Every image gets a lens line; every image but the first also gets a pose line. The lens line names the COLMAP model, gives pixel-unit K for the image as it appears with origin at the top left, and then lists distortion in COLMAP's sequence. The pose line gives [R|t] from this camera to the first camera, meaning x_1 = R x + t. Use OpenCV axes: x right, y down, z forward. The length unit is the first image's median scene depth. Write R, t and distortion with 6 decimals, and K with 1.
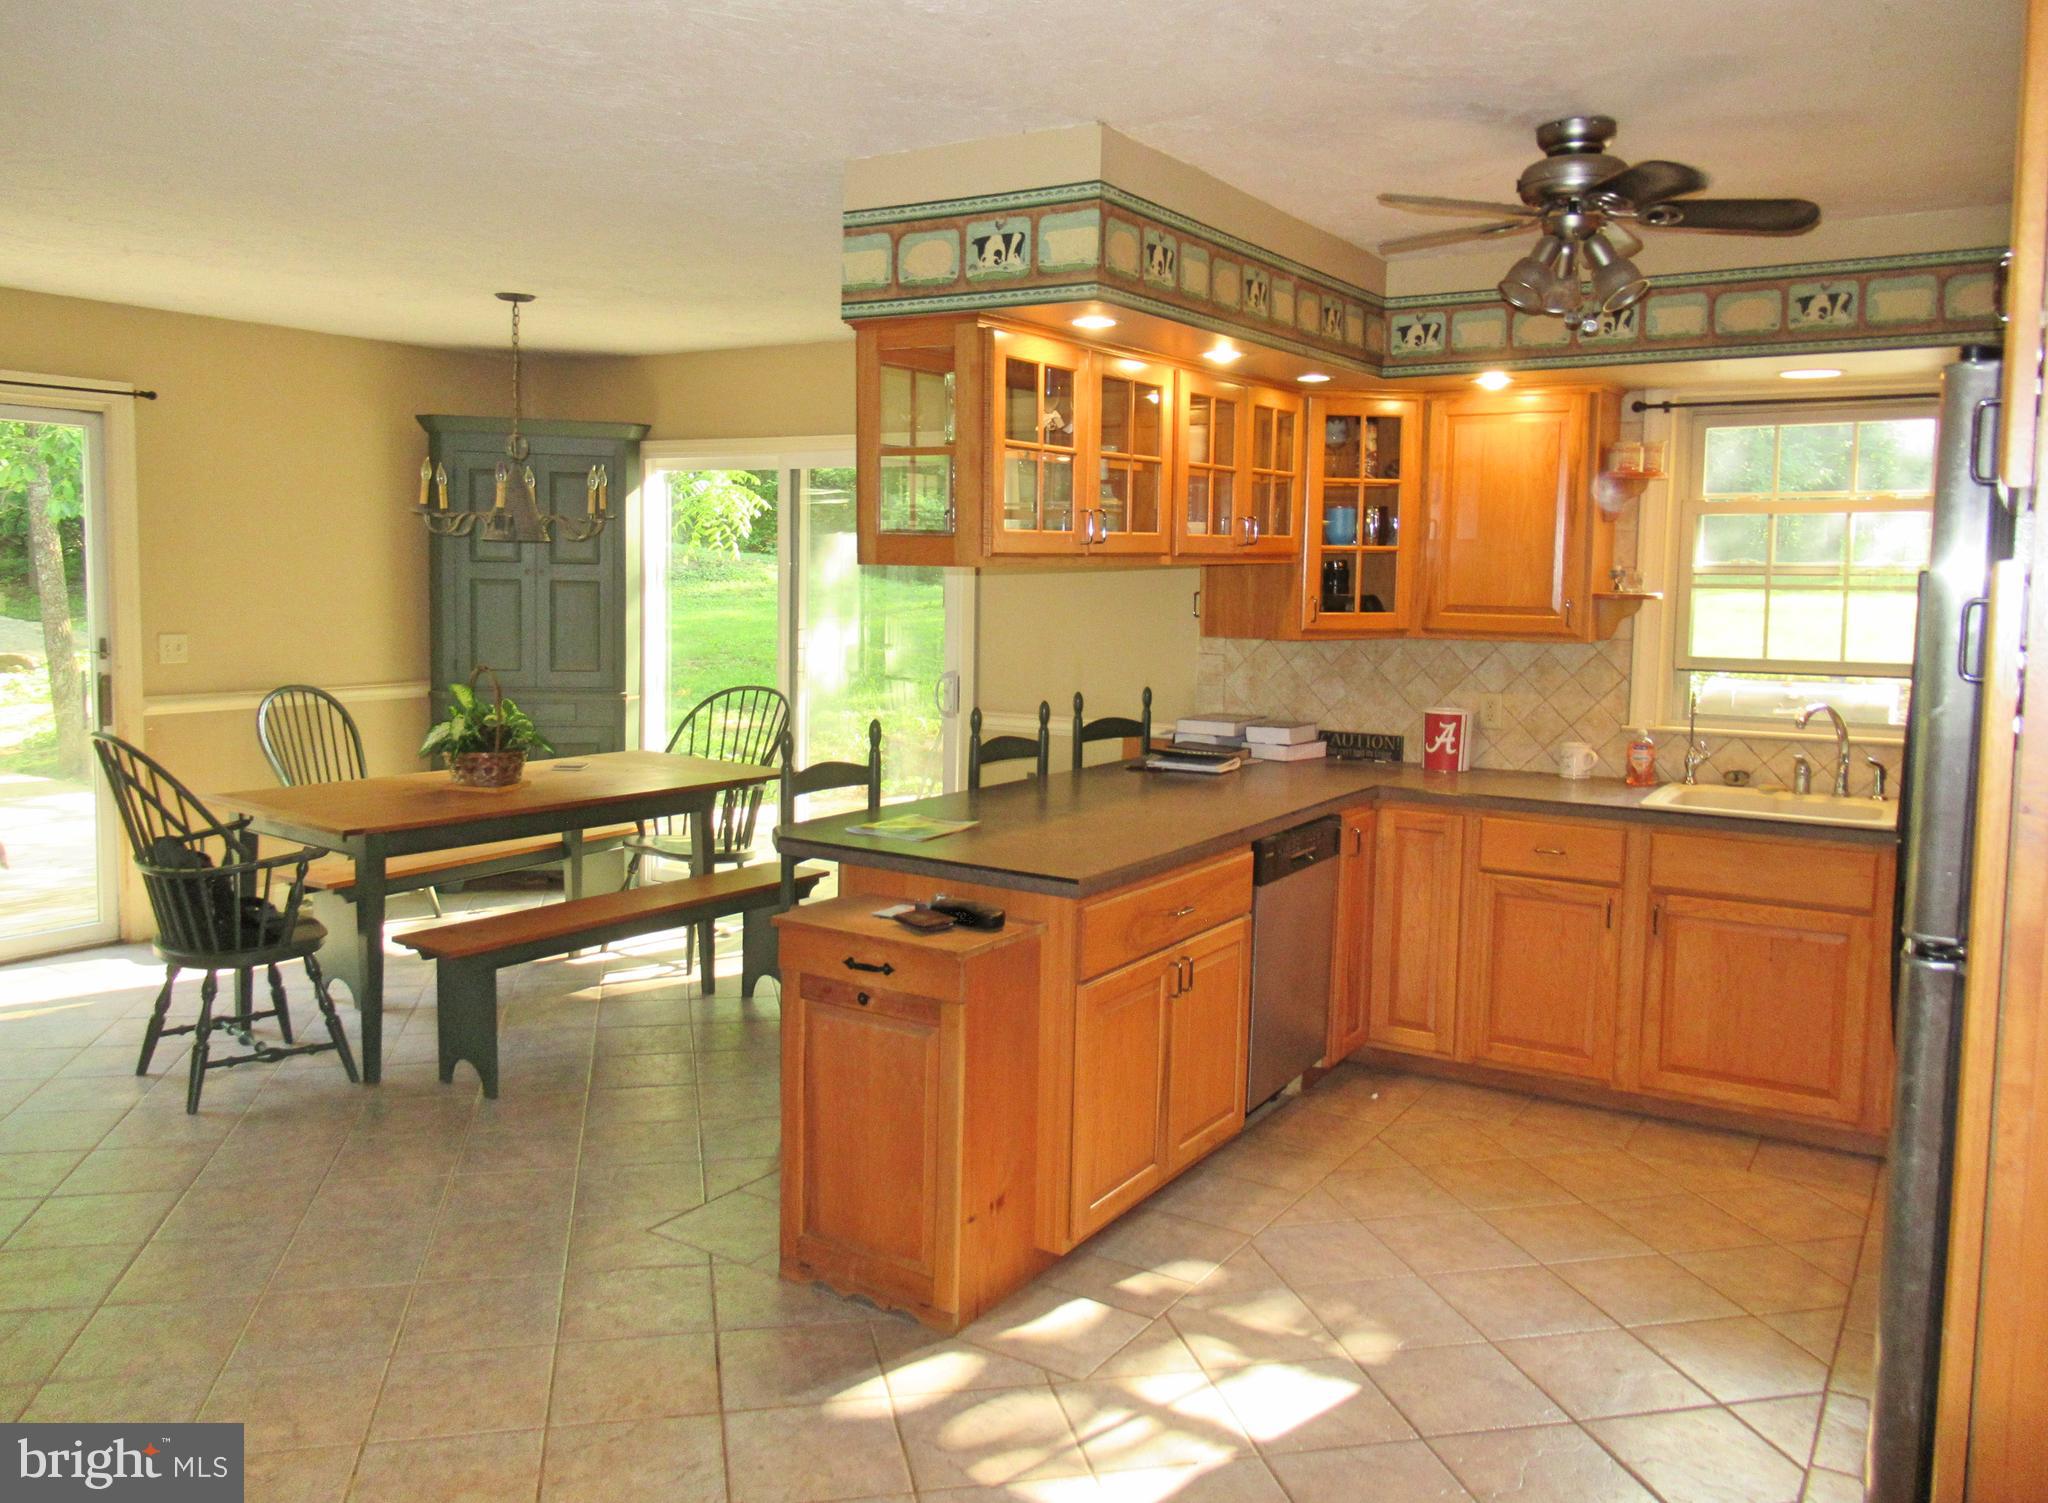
lens RADIAL K [[1567.9, 0, 1022.4], [0, 1567.9, 715.5], [0, 0, 1]] dist [-0.029974, 0.003061]
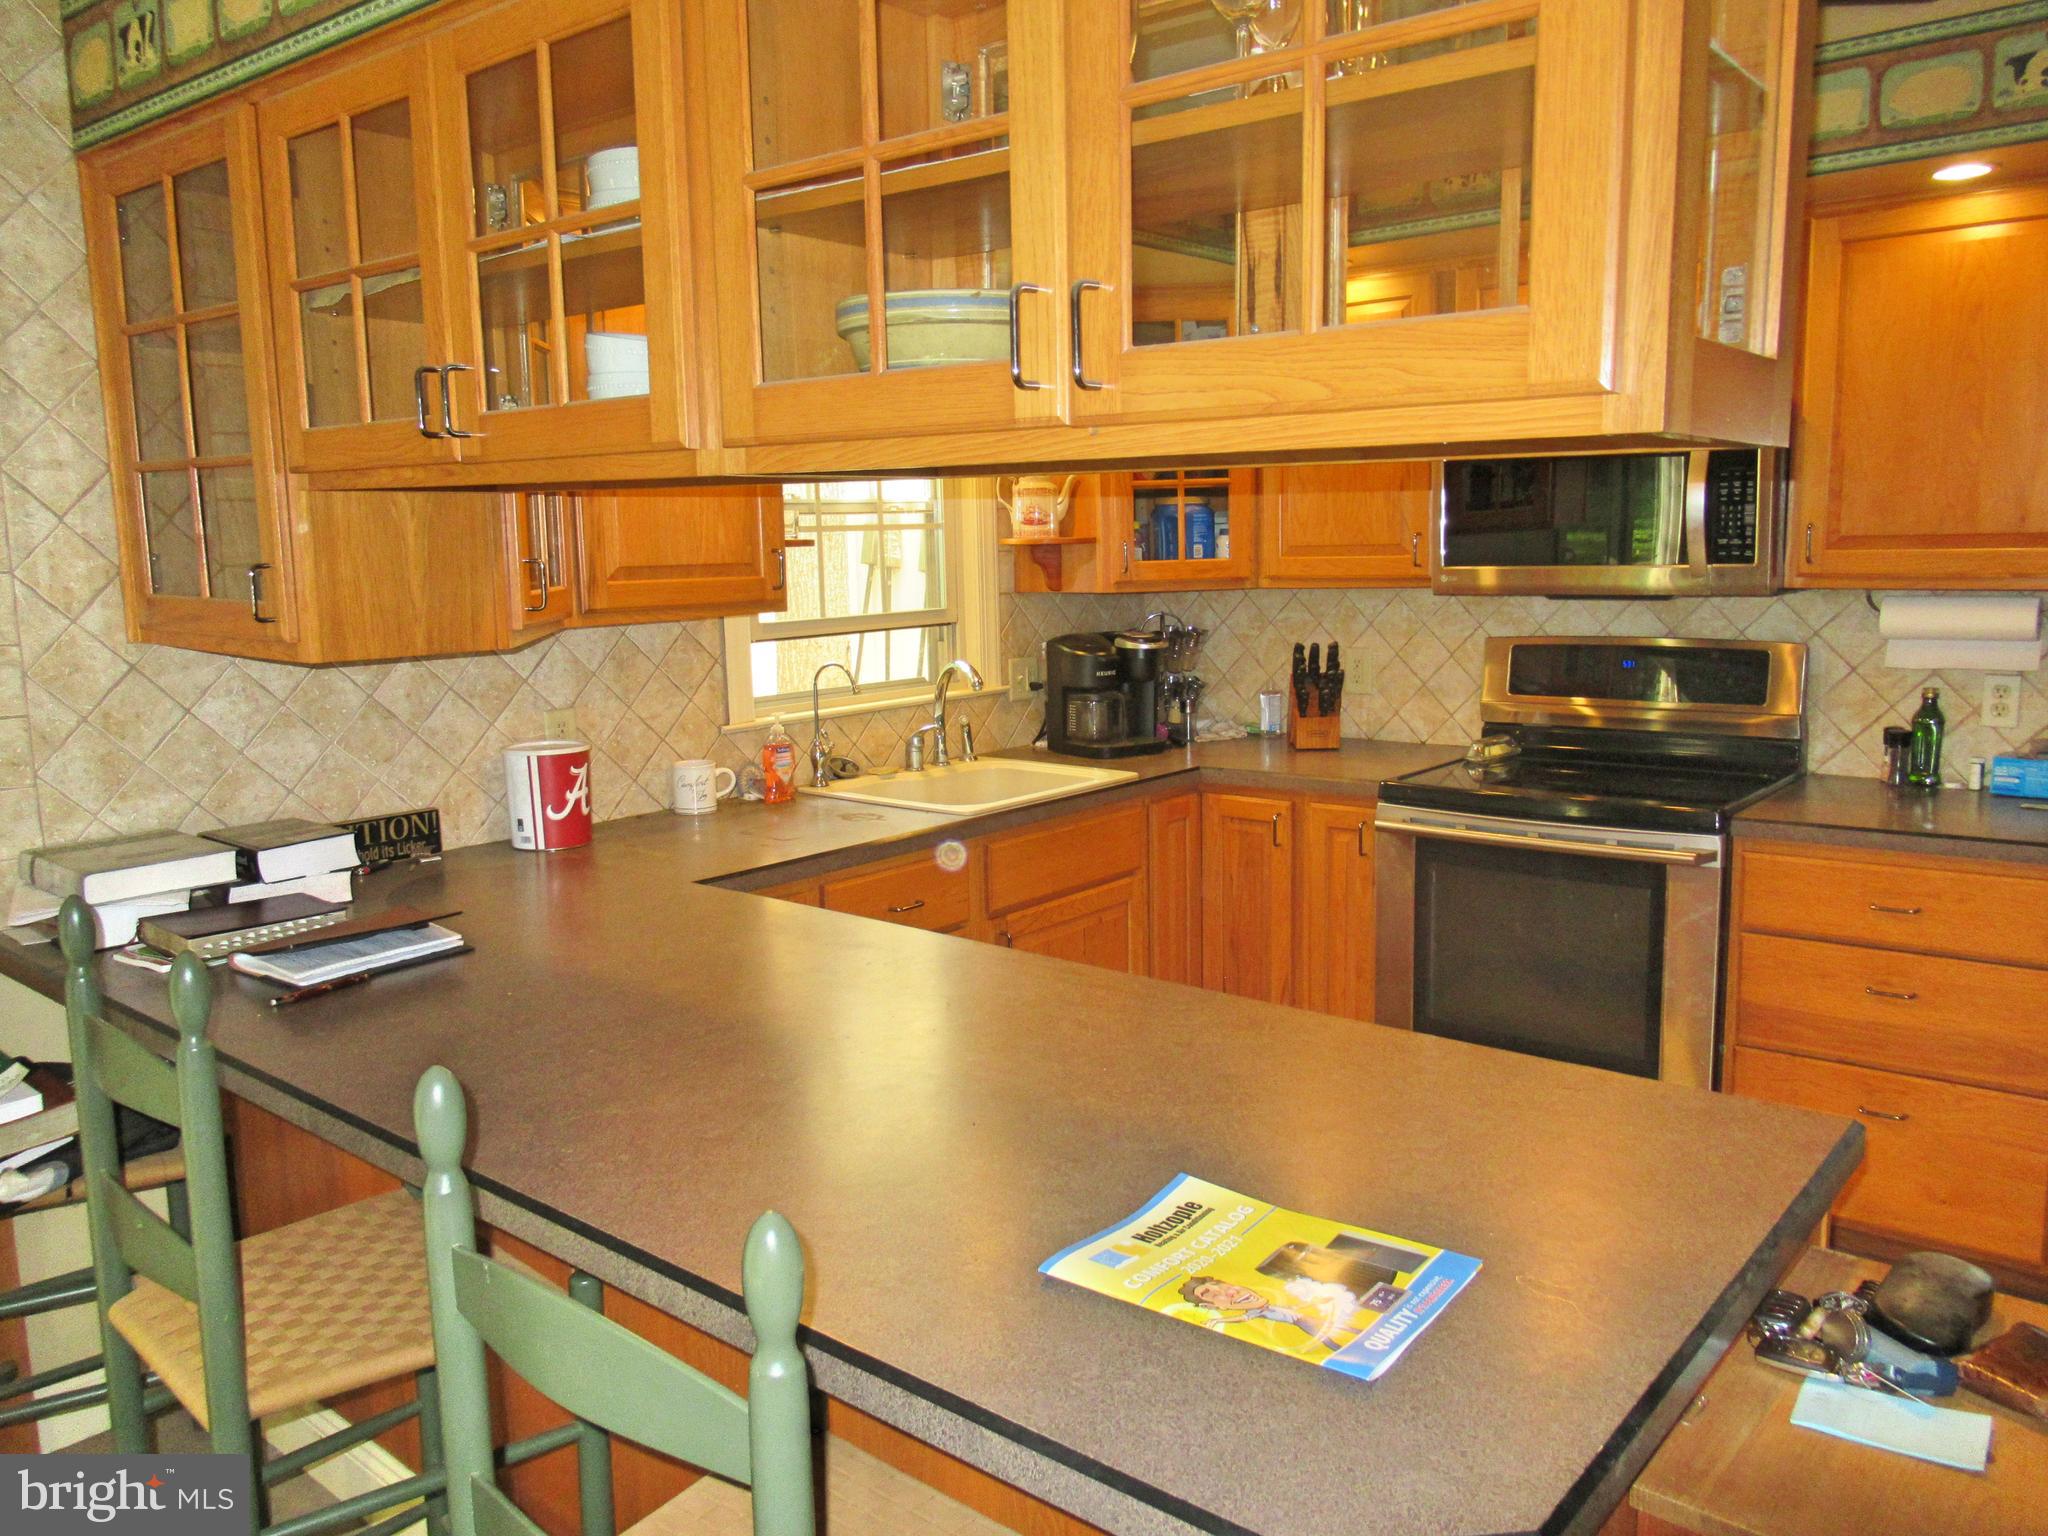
lens RADIAL K [[1501.6, 0, 1003.6], [0, 1501.6, 779.0], [0, 0, 1]] dist [-0.033056, 0.013651]
pose [[0.152764, -0.171124, 0.973334, -0.282397], [0.115069, 0.981275, 0.154461, -0.063977], [-0.981541, 0.088405, 0.169594, 0.783194]]
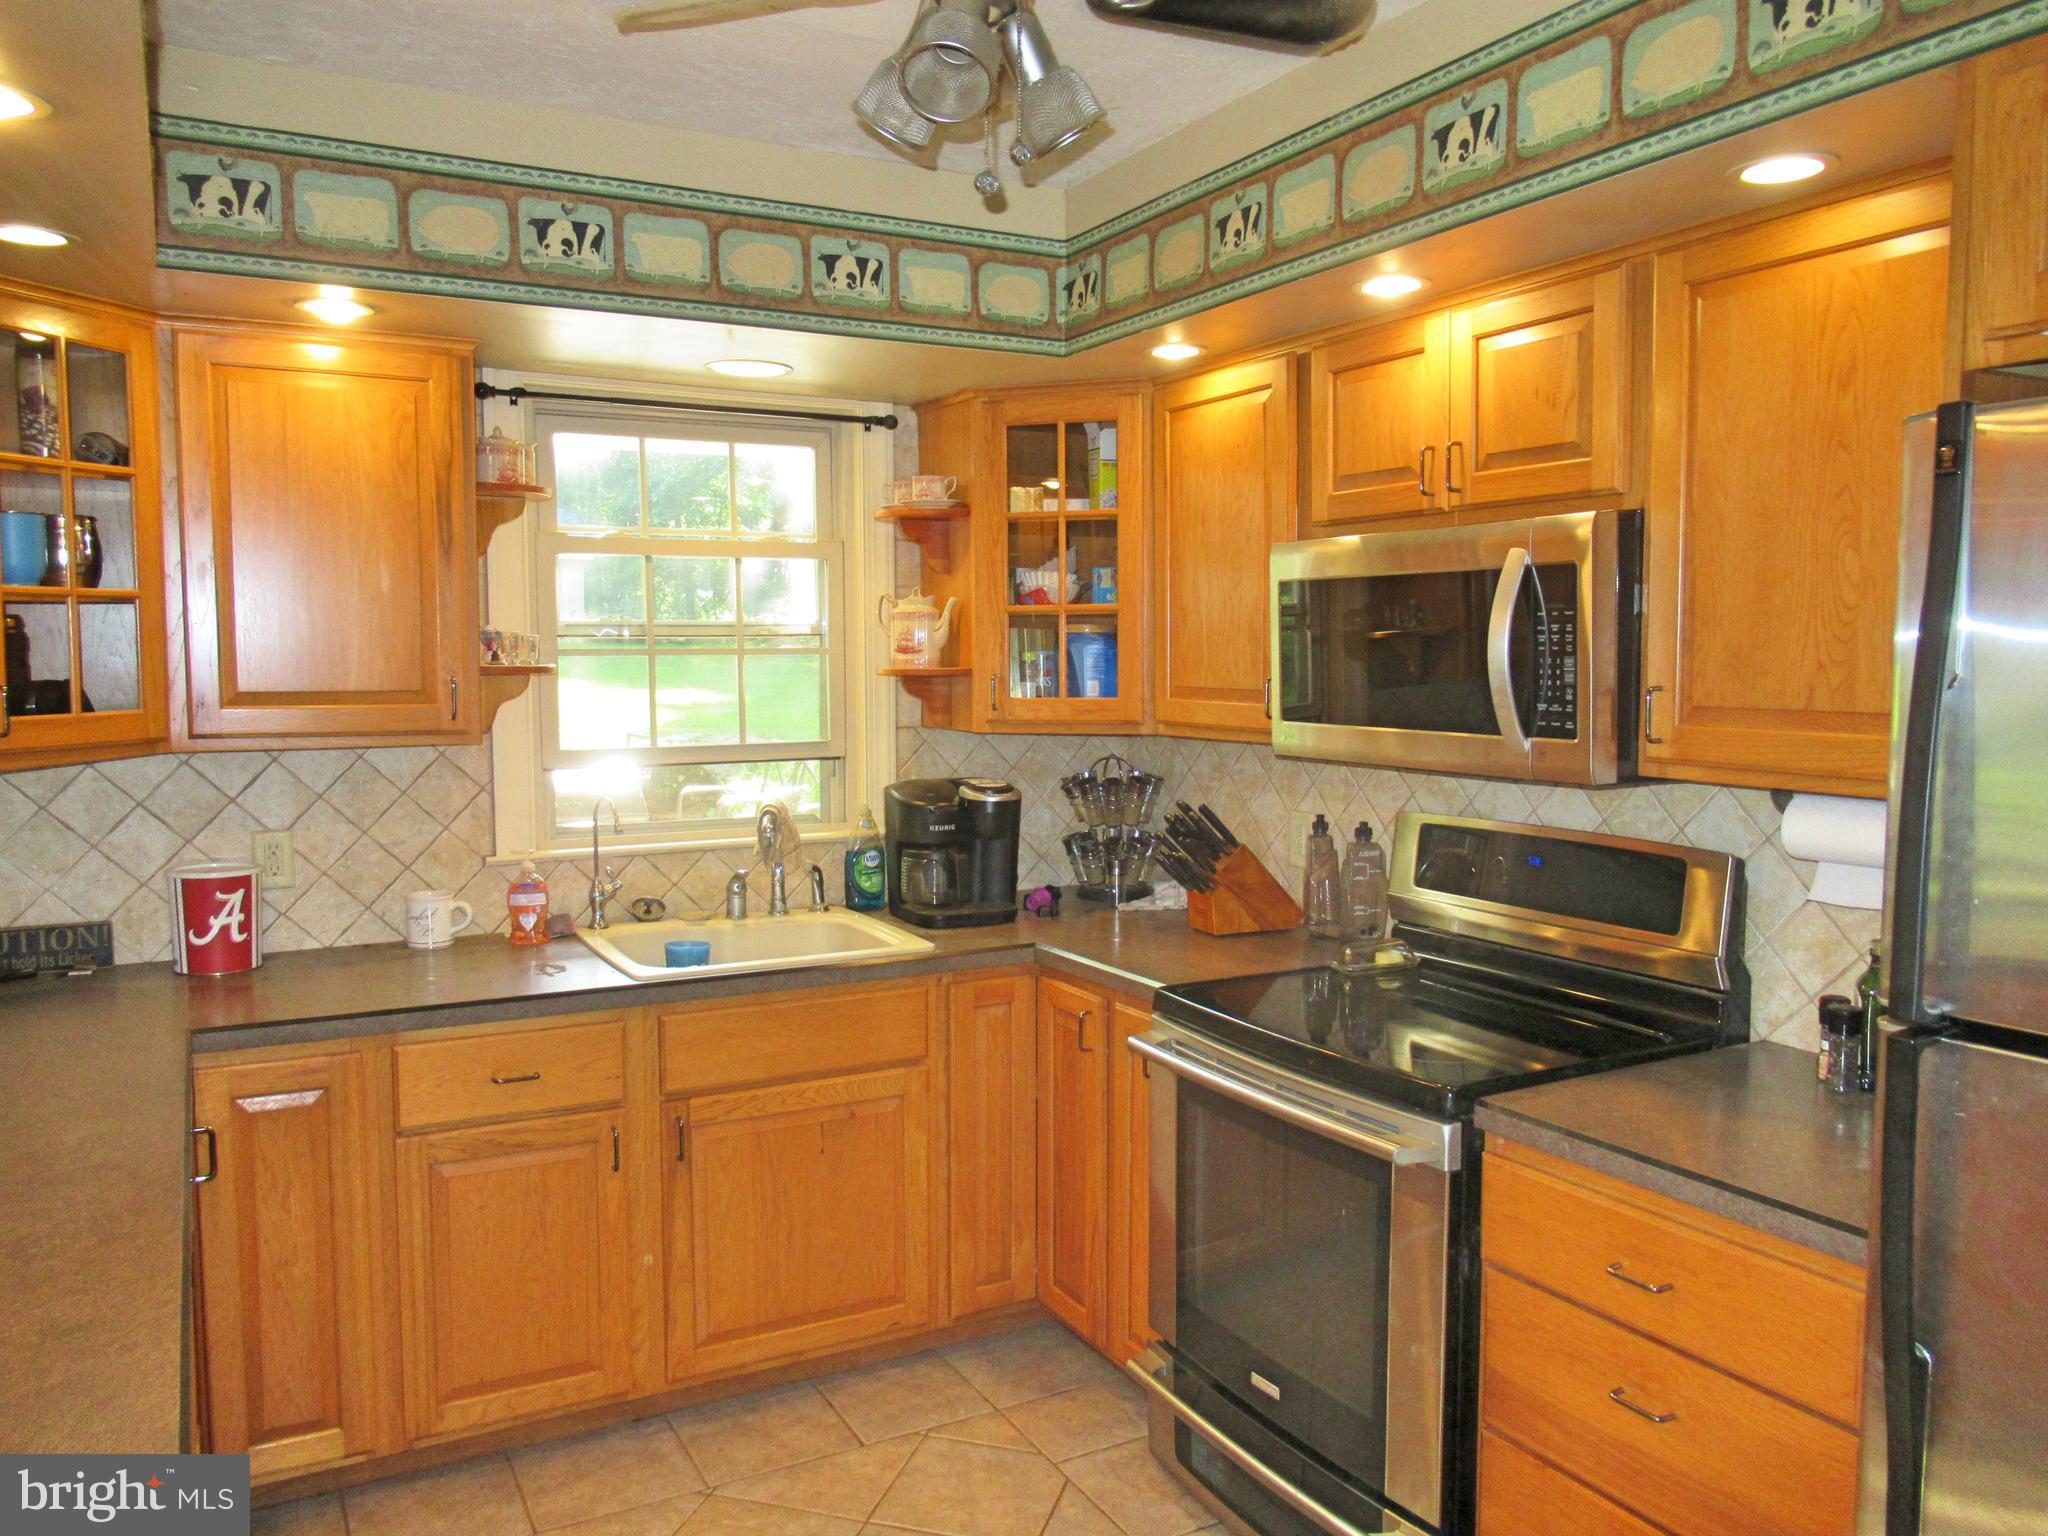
lens RADIAL K [[1501.6, 0, 1009.6], [0, 1501.6, 778.6], [0, 0, 1]] dist [-0.033056, 0.013651]
pose [[0.491877, -0.087659, 0.866241, -0.070940], [0.083214, 0.995097, 0.053447, -0.045555], [-0.866679, 0.045794, 0.496760, 0.488823]]
